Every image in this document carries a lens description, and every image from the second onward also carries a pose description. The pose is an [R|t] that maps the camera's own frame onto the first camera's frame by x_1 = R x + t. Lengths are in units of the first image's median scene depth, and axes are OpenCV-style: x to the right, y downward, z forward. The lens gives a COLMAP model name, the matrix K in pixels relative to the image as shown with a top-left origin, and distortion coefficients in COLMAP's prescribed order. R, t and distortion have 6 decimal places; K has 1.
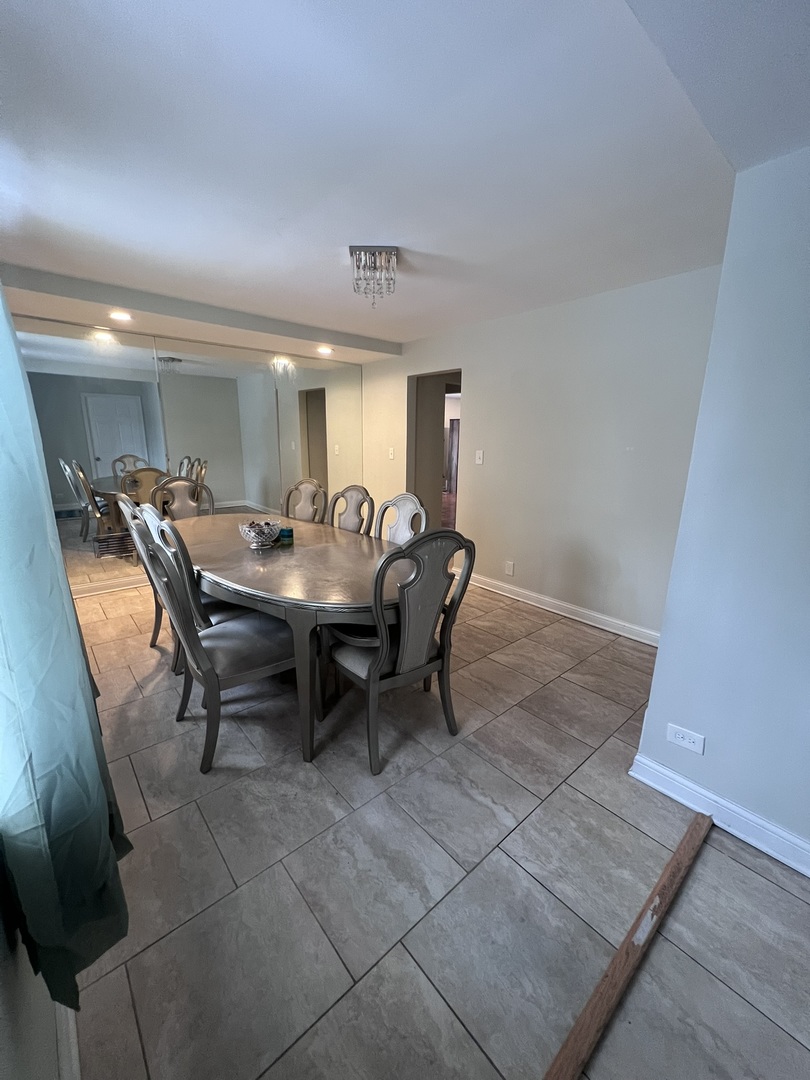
lens RADIAL K [[427.9, 0, 408.1], [0, 427.9, 538.2], [0, 0, 1]] dist [-0.001402, 0.000241]
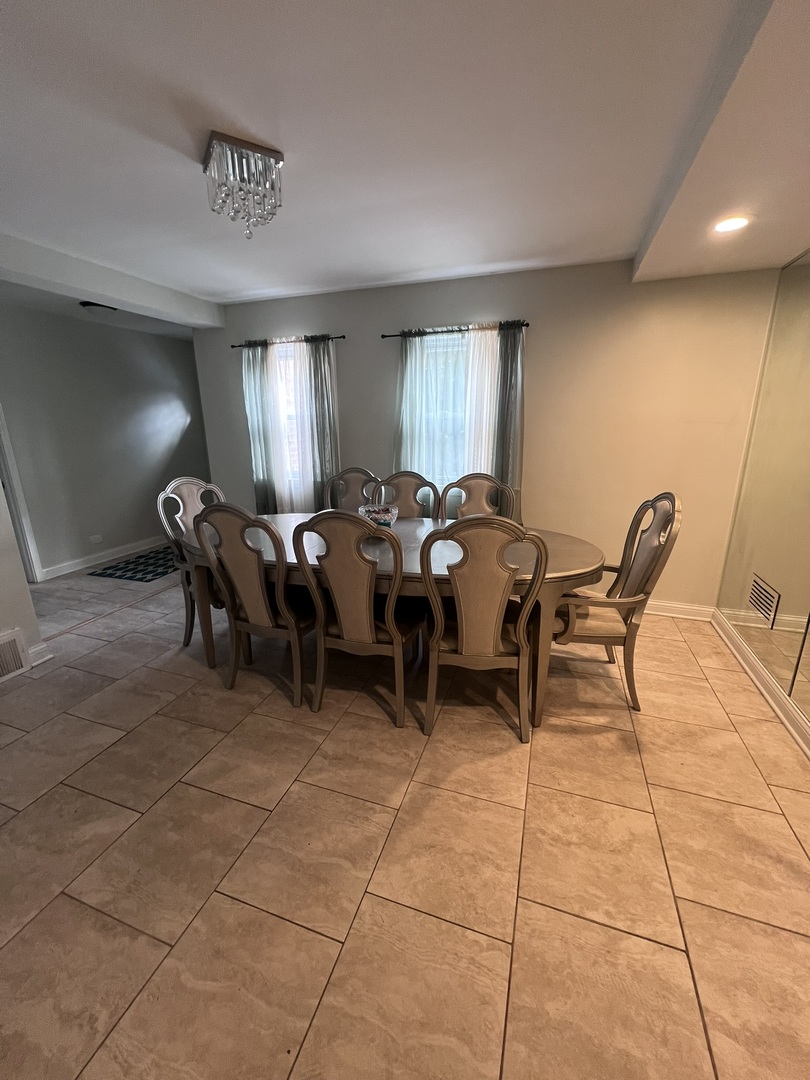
lens RADIAL K [[427.9, 0, 405.1], [0, 427.9, 541.4], [0, 0, 1]] dist [-0.001402, 0.000241]
pose [[-0.869889, 0.127811, -0.476401, 0.120867], [-0.114501, 0.887135, 0.447080, -0.578007], [0.479774, 0.443458, -0.757075, 2.482994]]
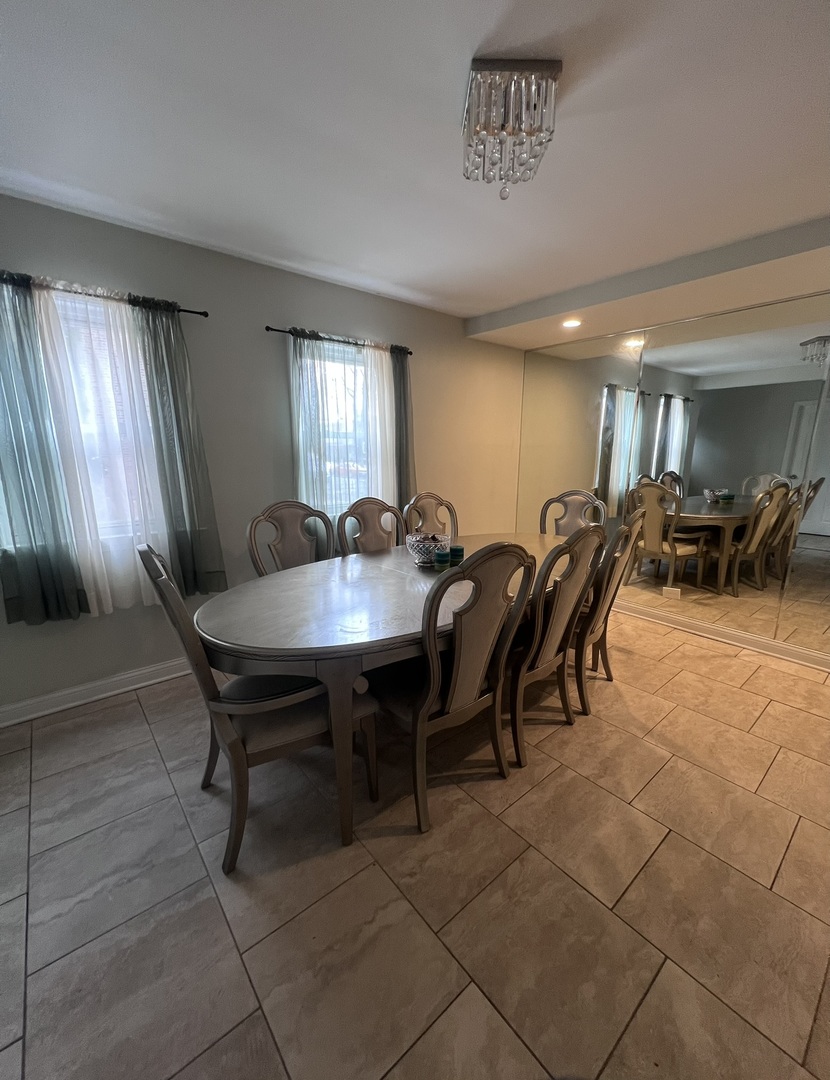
lens RADIAL K [[440.4, 0, 421.1], [0, 440.4, 556.0], [0, 0, 1]] dist [0.001321, -0.000155]
pose [[-0.020920, 0.225331, -0.974058, 0.752760], [-0.229688, 0.947128, 0.224034, -0.271159], [0.973040, 0.228416, 0.031941, 1.305917]]
